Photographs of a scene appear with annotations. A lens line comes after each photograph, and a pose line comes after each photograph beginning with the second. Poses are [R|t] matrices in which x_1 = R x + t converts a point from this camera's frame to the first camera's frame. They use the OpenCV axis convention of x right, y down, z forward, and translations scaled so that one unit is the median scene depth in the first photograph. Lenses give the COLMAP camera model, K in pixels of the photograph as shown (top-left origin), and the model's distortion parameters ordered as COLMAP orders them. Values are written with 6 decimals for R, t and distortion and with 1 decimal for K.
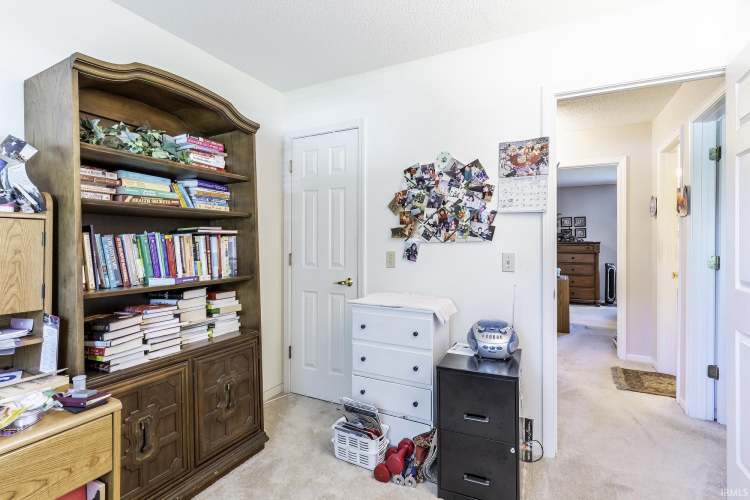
lens RADIAL K [[361.6, 0, 374.6], [0, 361.6, 250.0], [0, 0, 1]] dist [-0.001097, 0.000319]
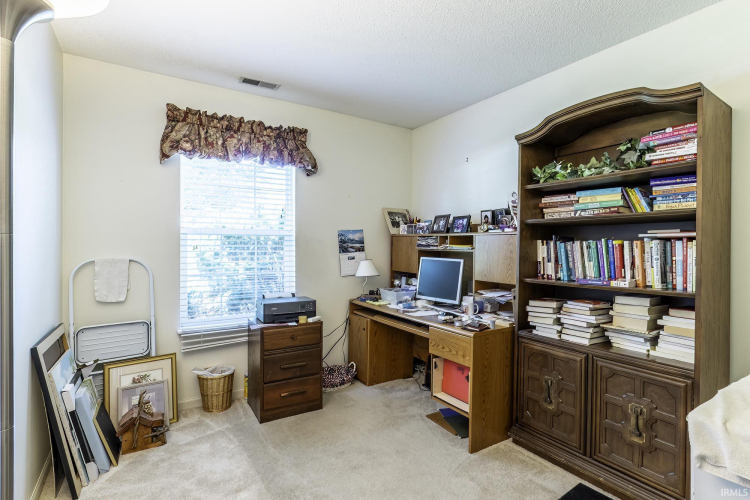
lens RADIAL K [[361.6, 0, 374.6], [0, 361.6, 246.5], [0, 0, 1]] dist [-0.001097, 0.000319]
pose [[-0.503895, 0.013930, -0.863652, 0.653535], [-0.007766, 0.999756, 0.020656, -0.037151], [0.863730, 0.017116, -0.503664, 0.851065]]
